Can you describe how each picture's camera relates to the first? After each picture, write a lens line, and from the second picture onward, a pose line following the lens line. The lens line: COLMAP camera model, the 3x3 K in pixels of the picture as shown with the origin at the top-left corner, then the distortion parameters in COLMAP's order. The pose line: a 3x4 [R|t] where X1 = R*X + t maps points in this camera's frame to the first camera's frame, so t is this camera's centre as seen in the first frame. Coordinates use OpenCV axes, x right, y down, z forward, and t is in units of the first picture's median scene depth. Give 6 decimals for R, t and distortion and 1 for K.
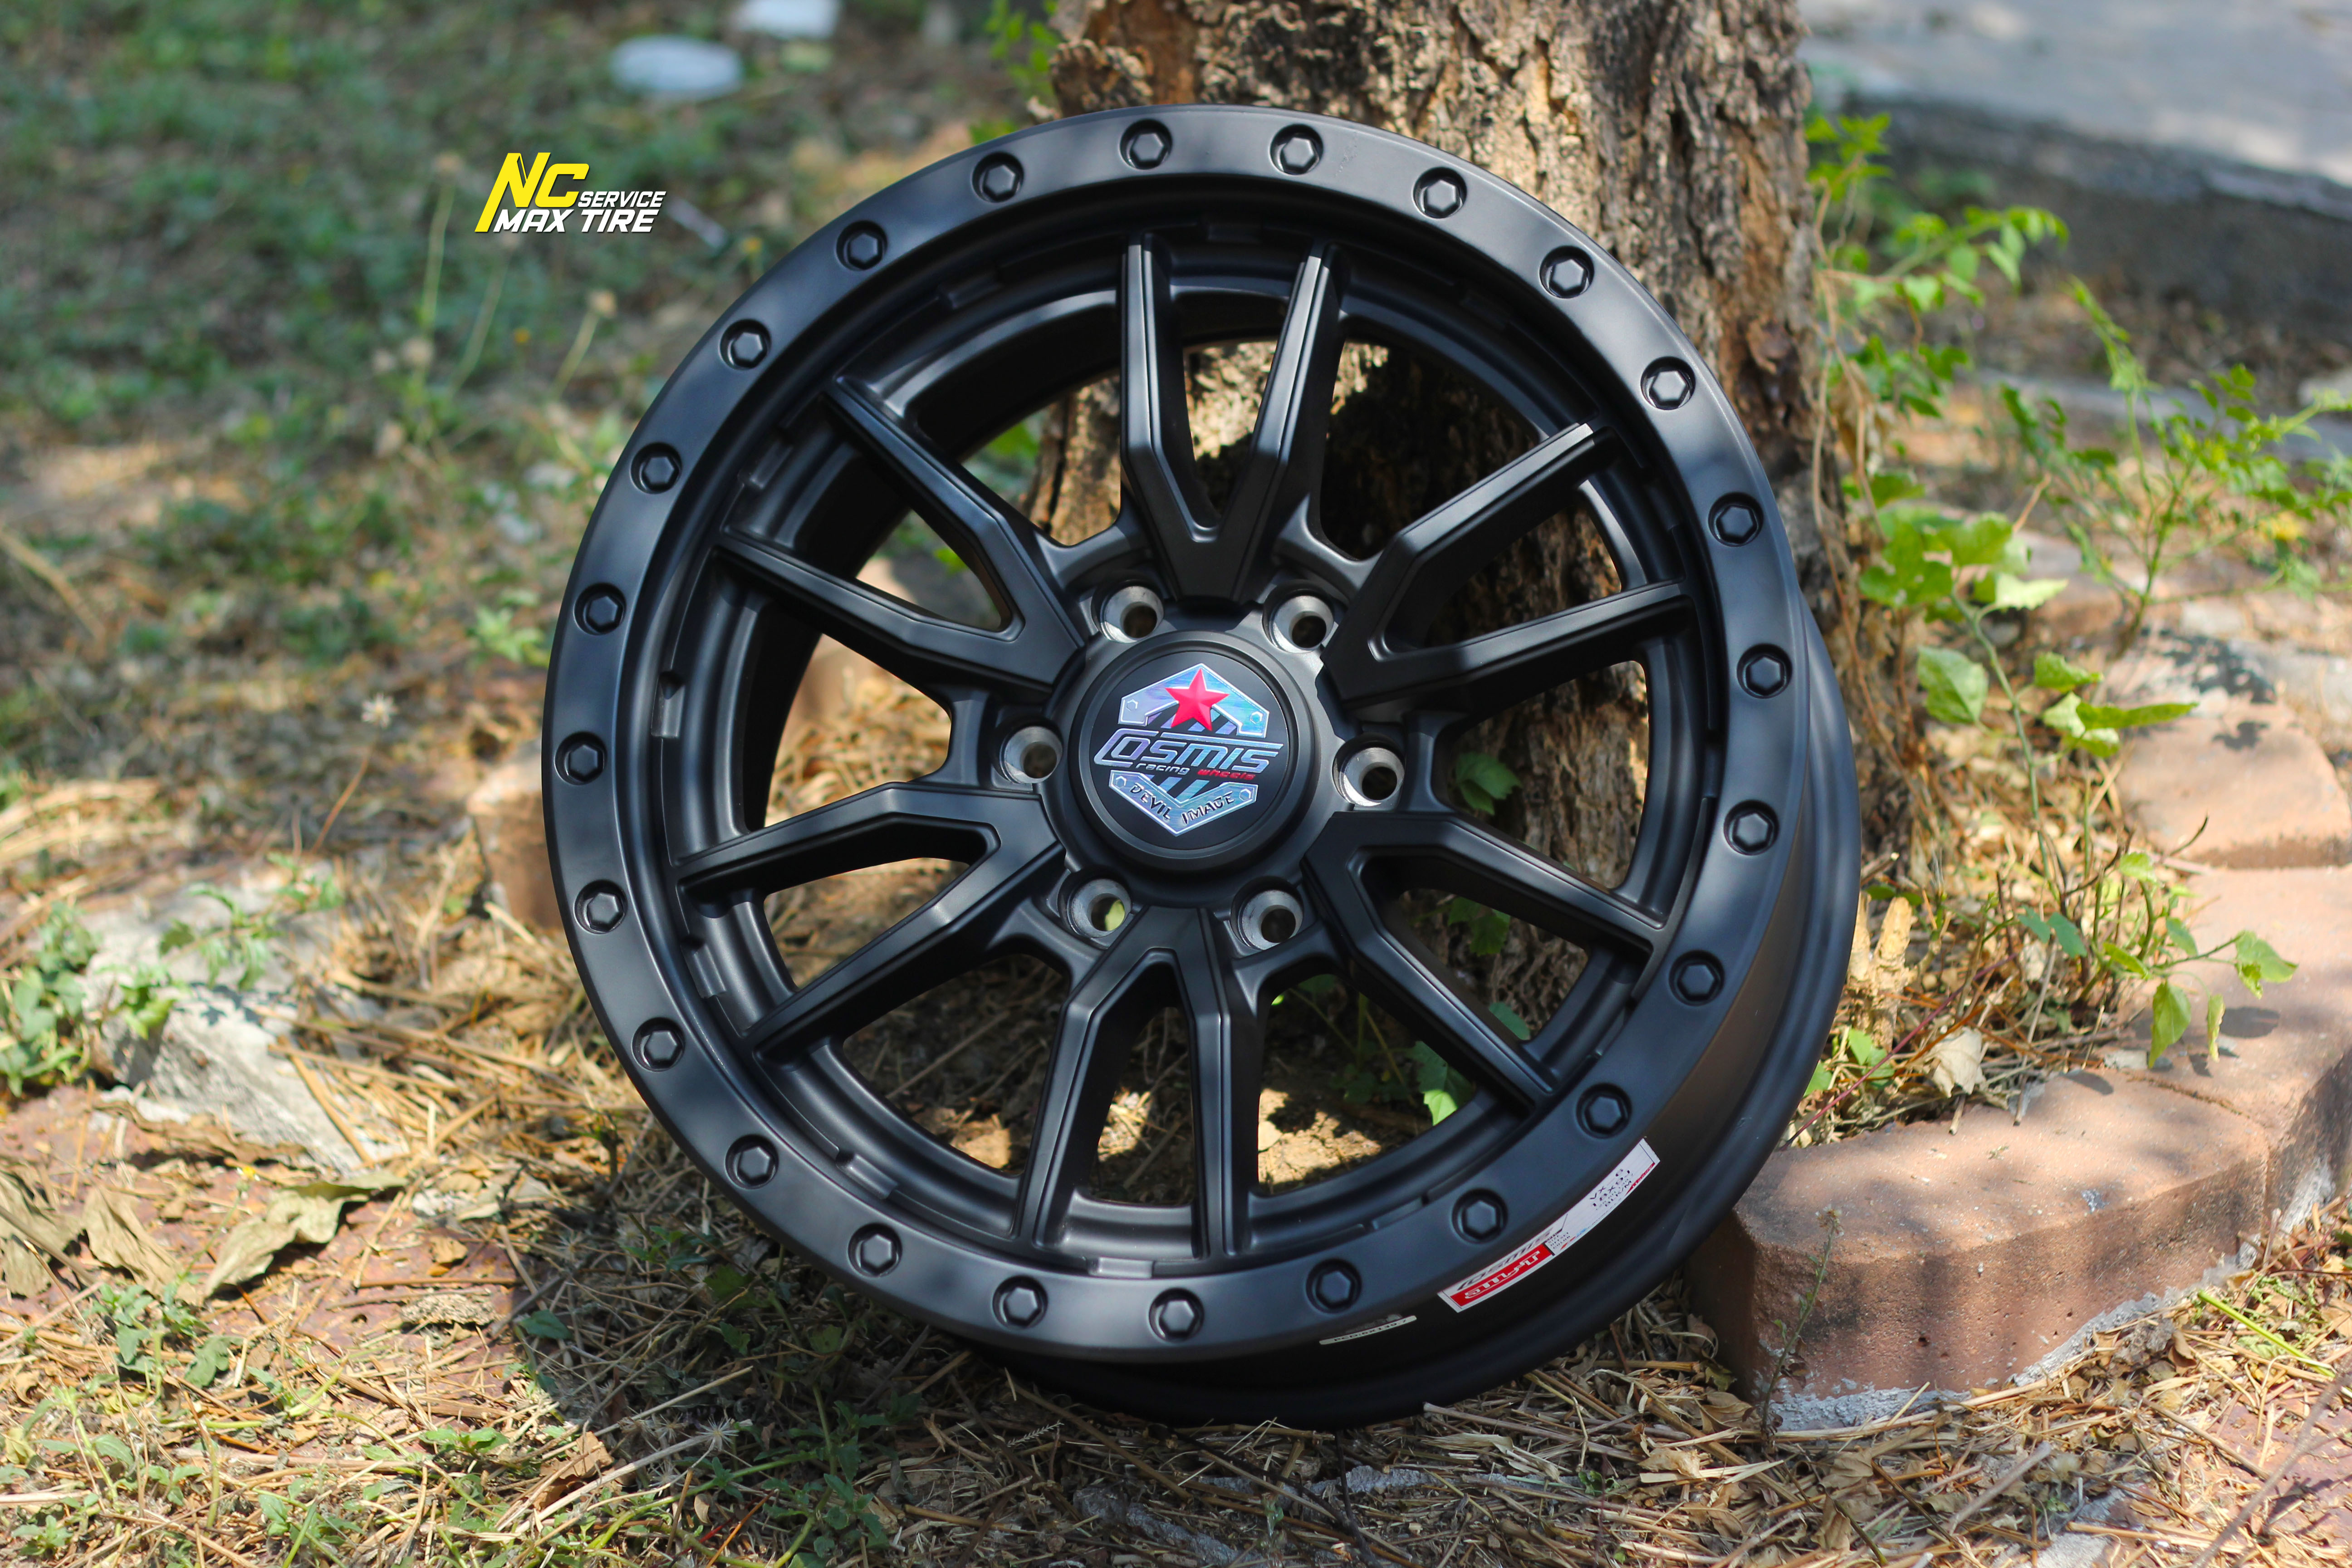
lens RADIAL K [[5637.7, 0, 1198.5], [0, 5637.7, 794.1], [0, 0, 1]] dist [-0.103234, 0.000000]
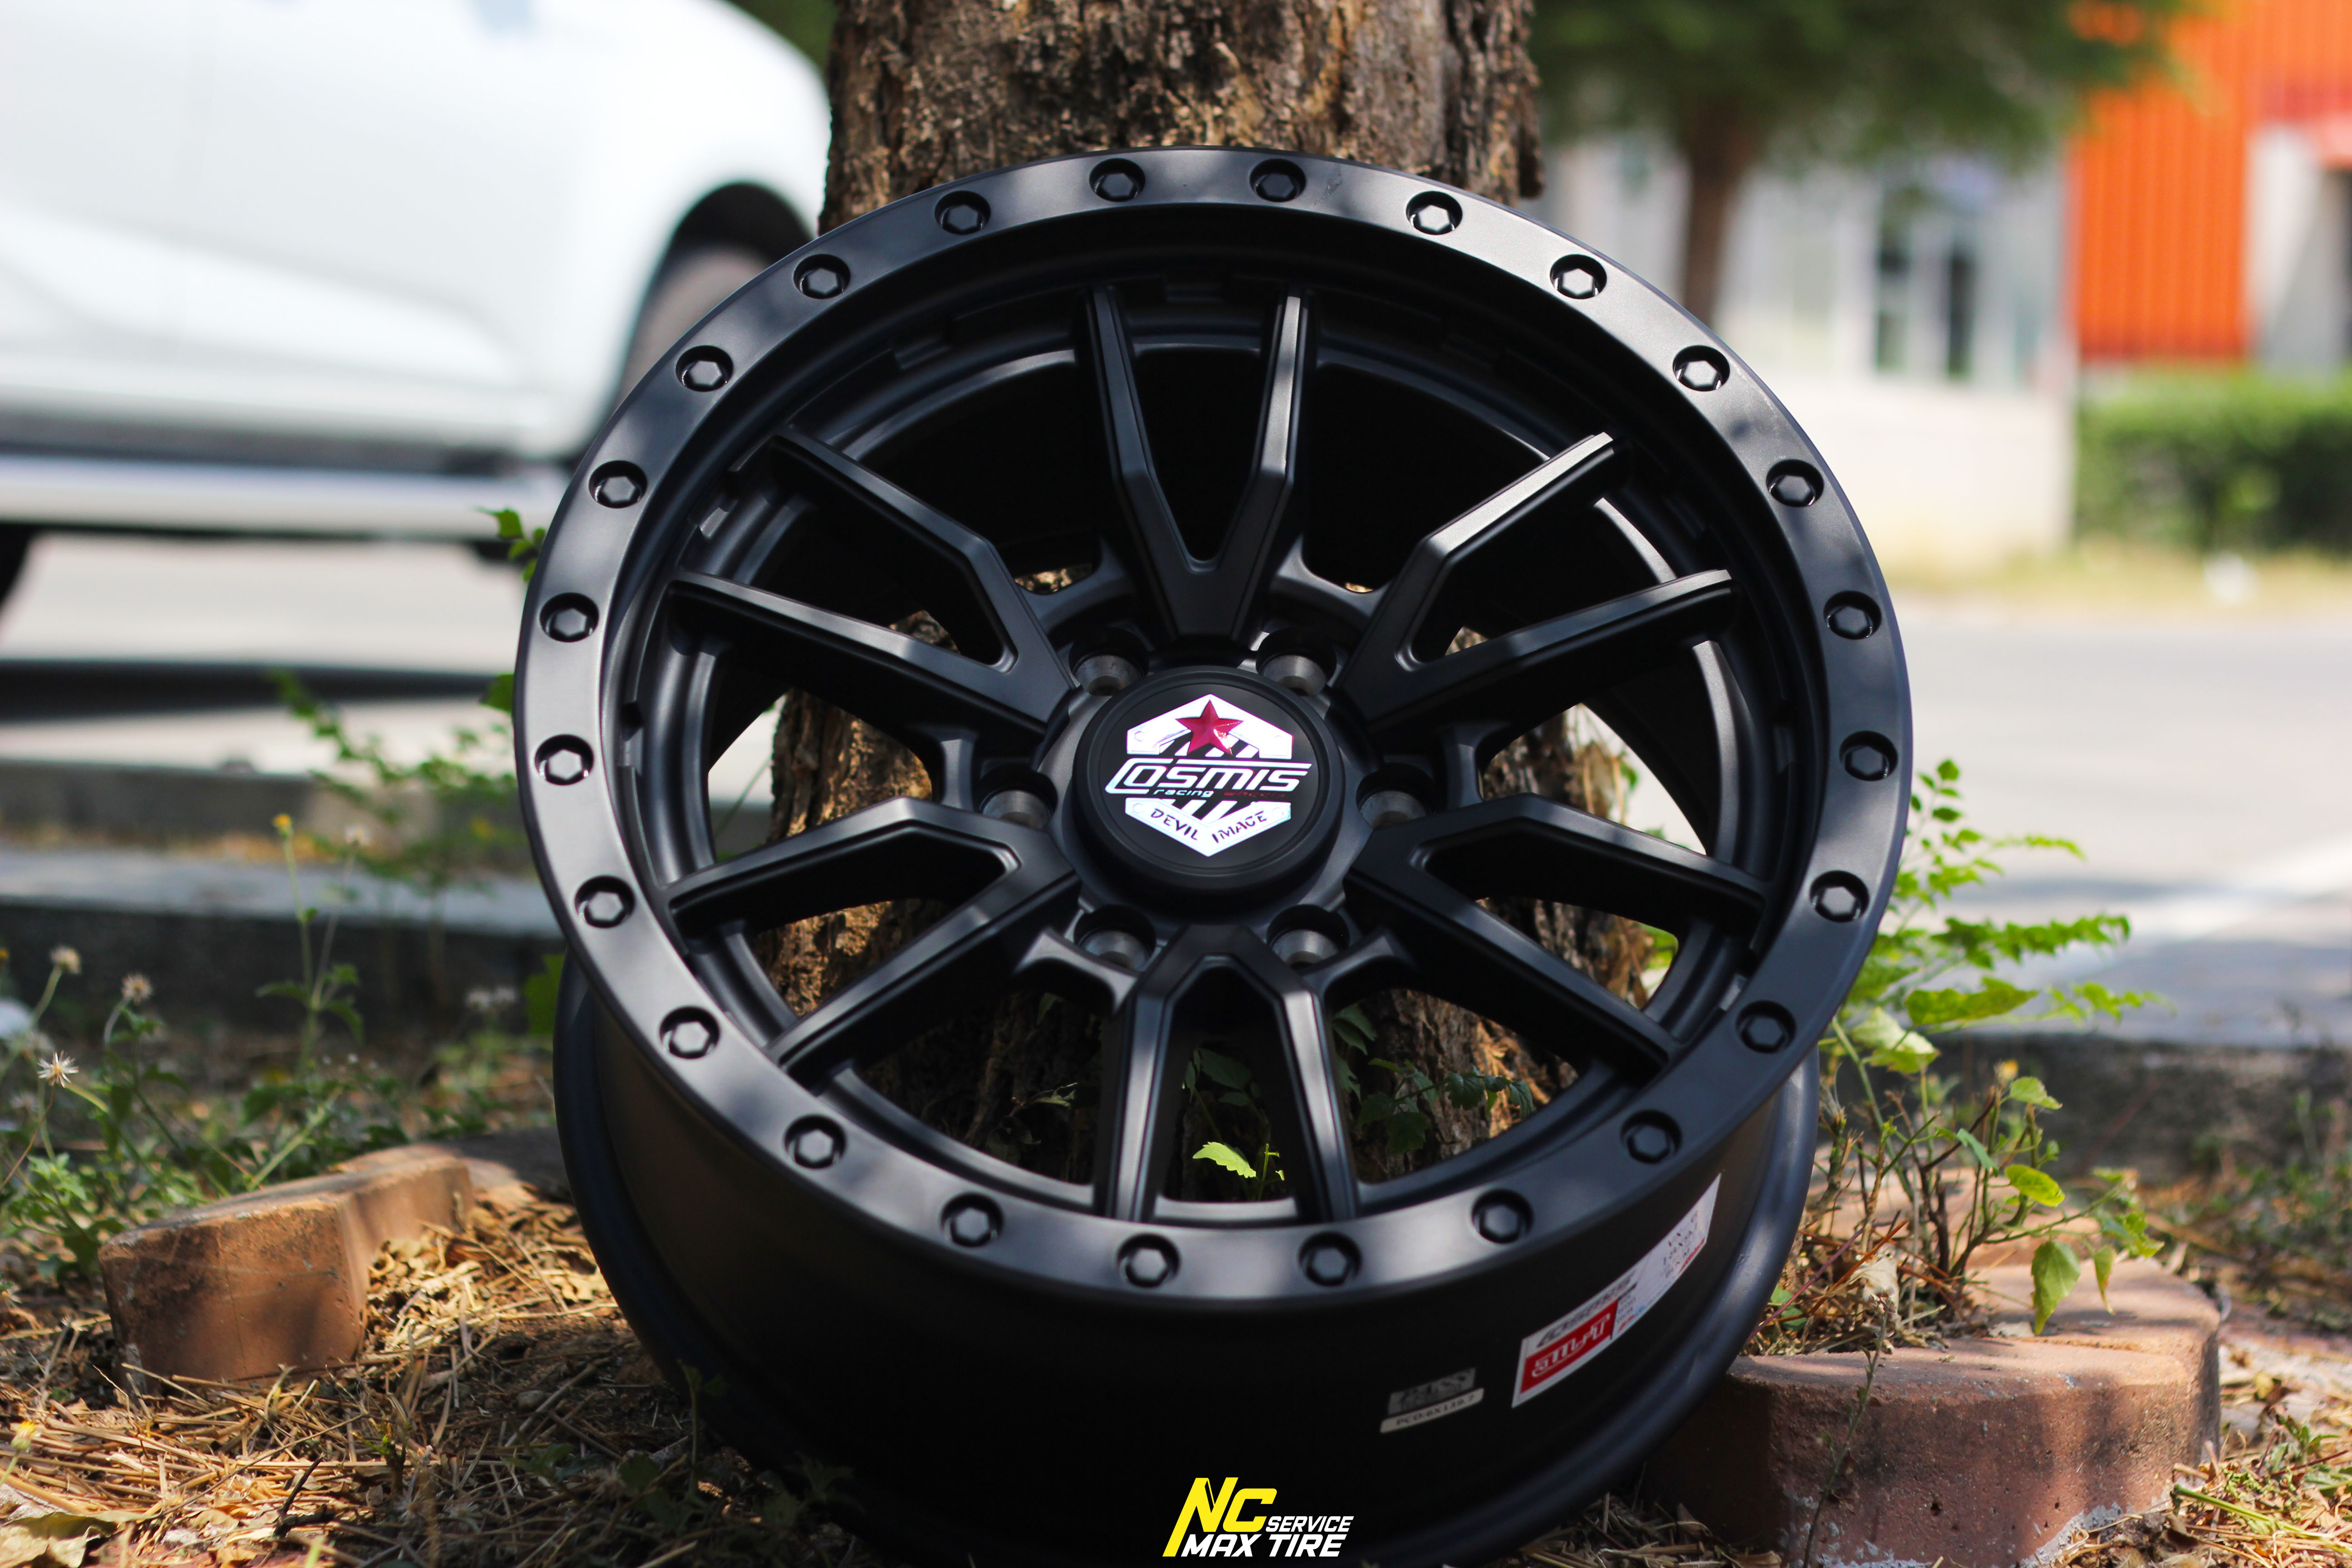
lens RADIAL K [[5637.7, 0, 1182.6], [0, 5637.7, 786.1], [0, 0, 1]] dist [-0.103234, 0.000000]
pose [[0.964486, 0.016607, 0.263611, -0.244523], [0.076160, 0.938149, -0.337751, 0.299611], [-0.252915, 0.345833, 0.903567, 0.164560]]
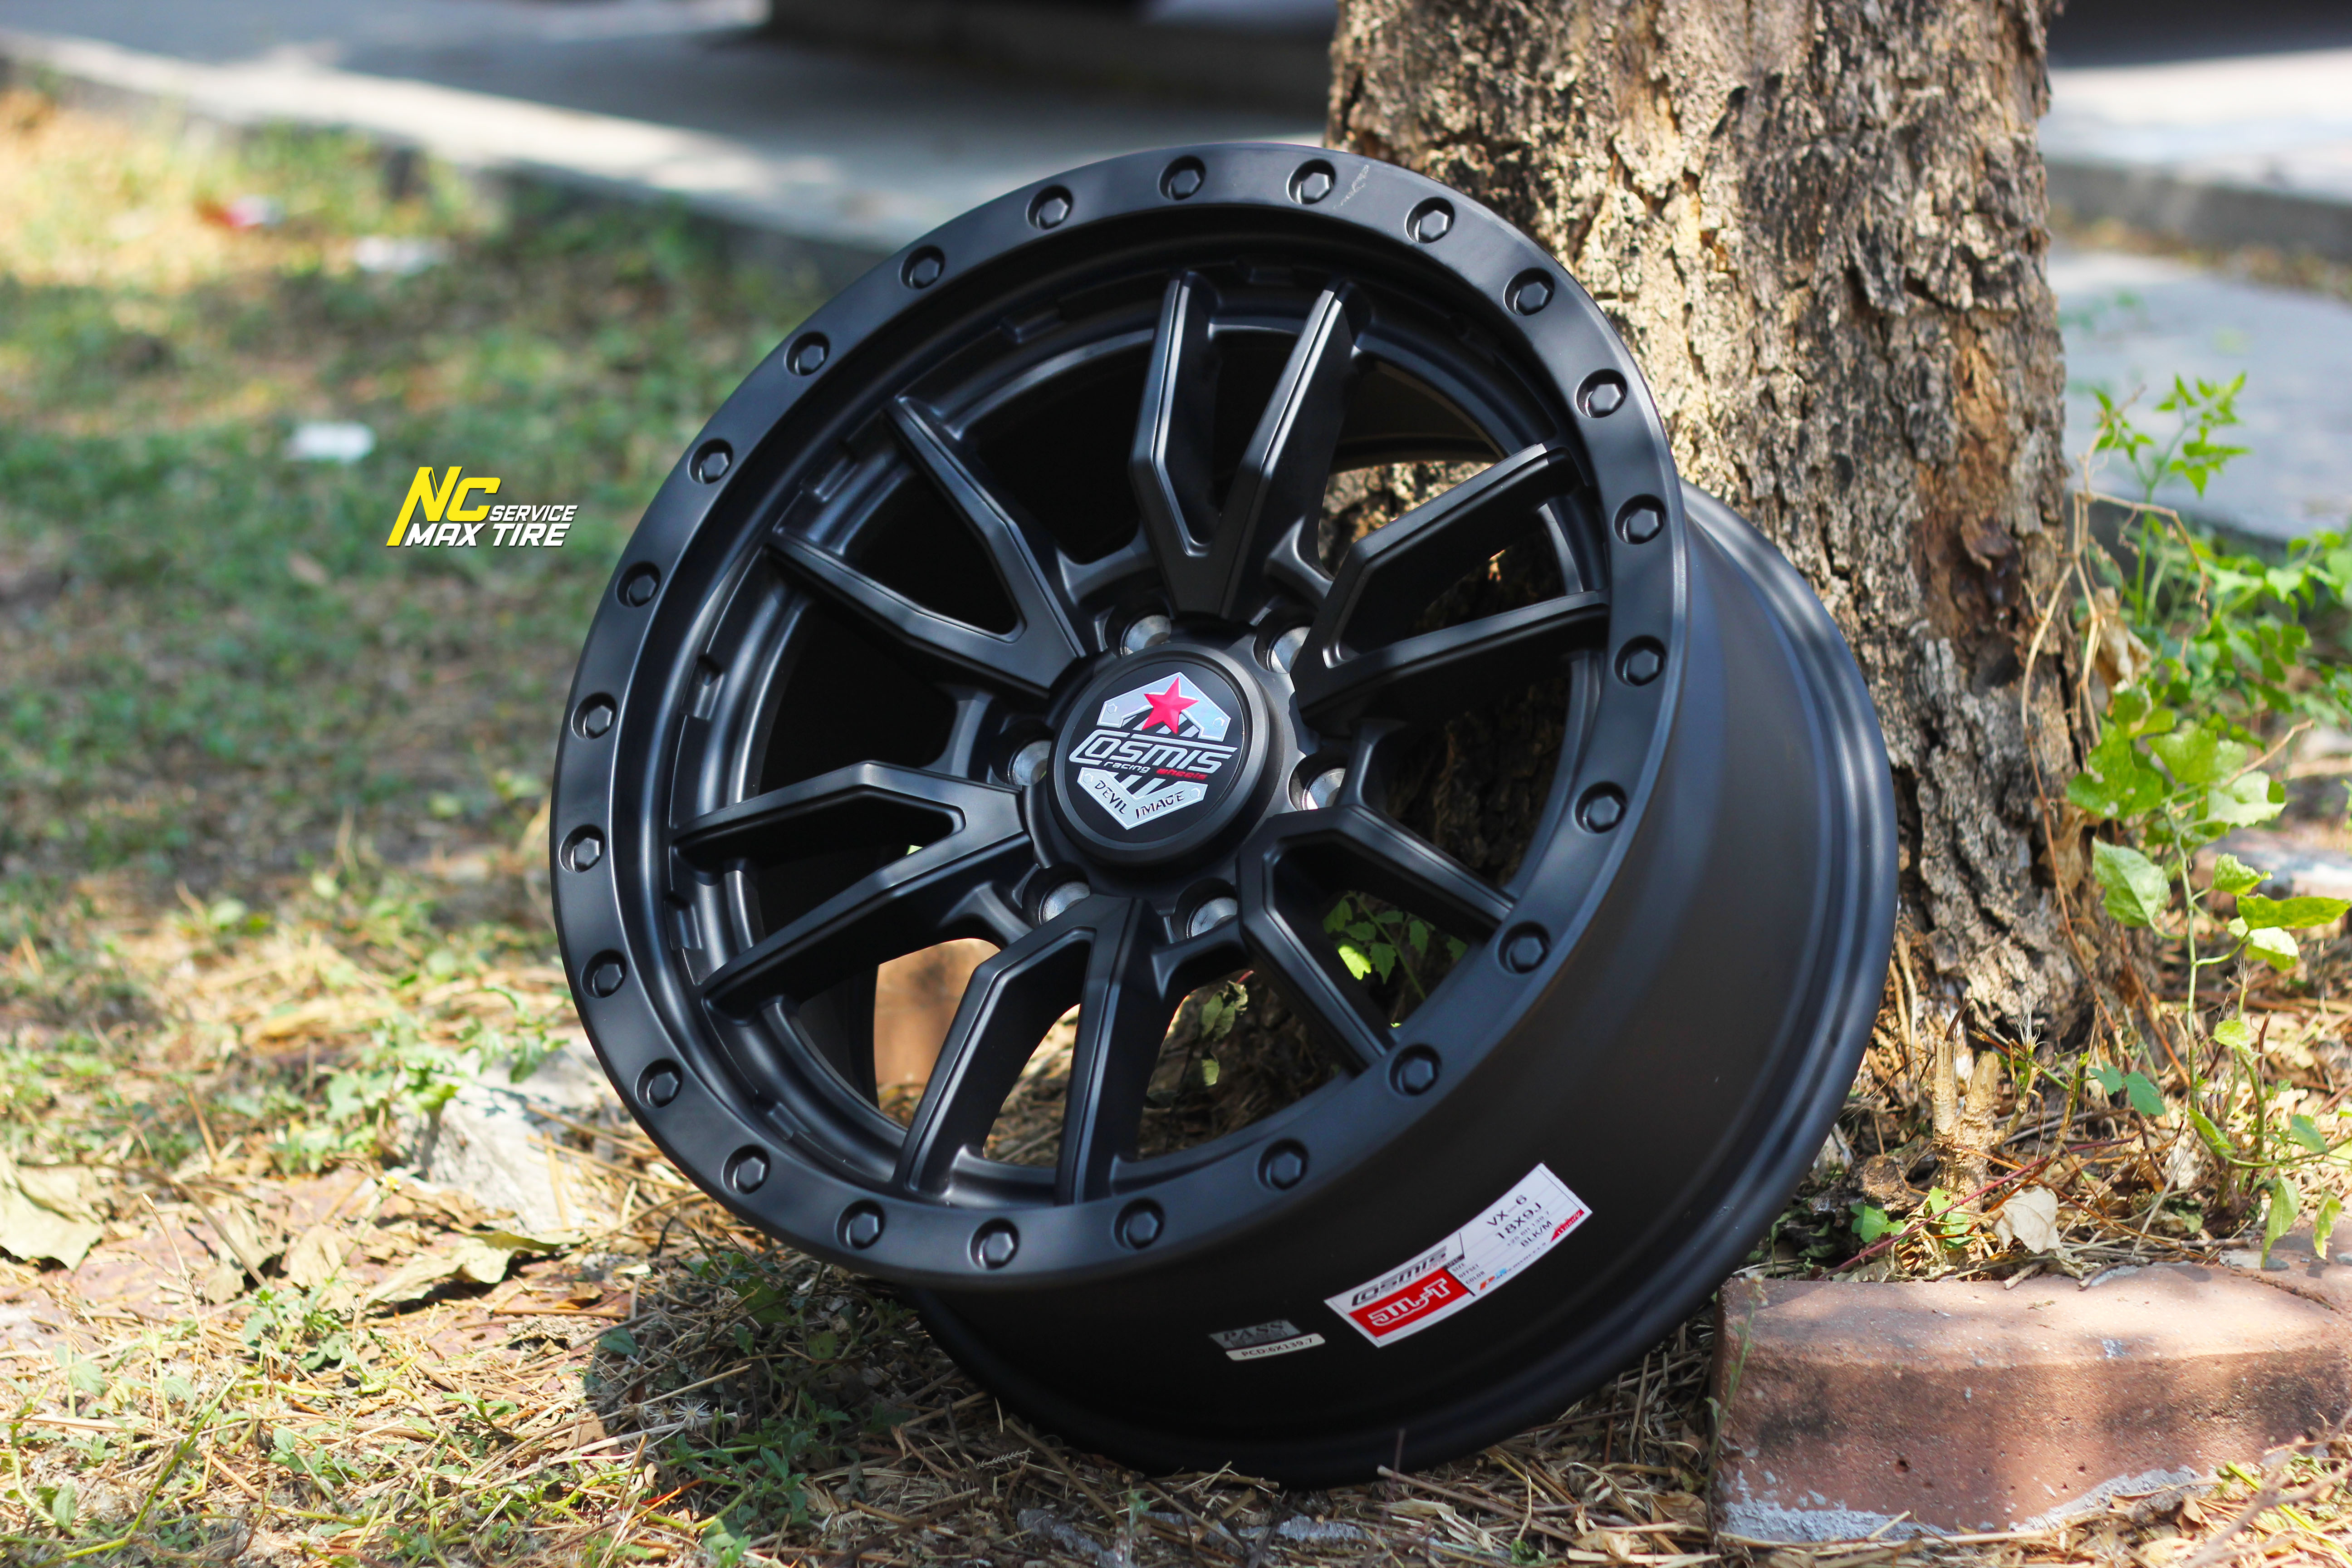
lens RADIAL K [[5637.7, 0, 1161.8], [0, 5637.7, 782.7], [0, 0, 1]] dist [-0.103234, 0.000000]
pose [[0.952722, 0.065073, -0.296793, 0.297253], [-0.117975, 0.979385, -0.163975, 0.161838], [0.280004, 0.191237, 0.940758, 0.040763]]
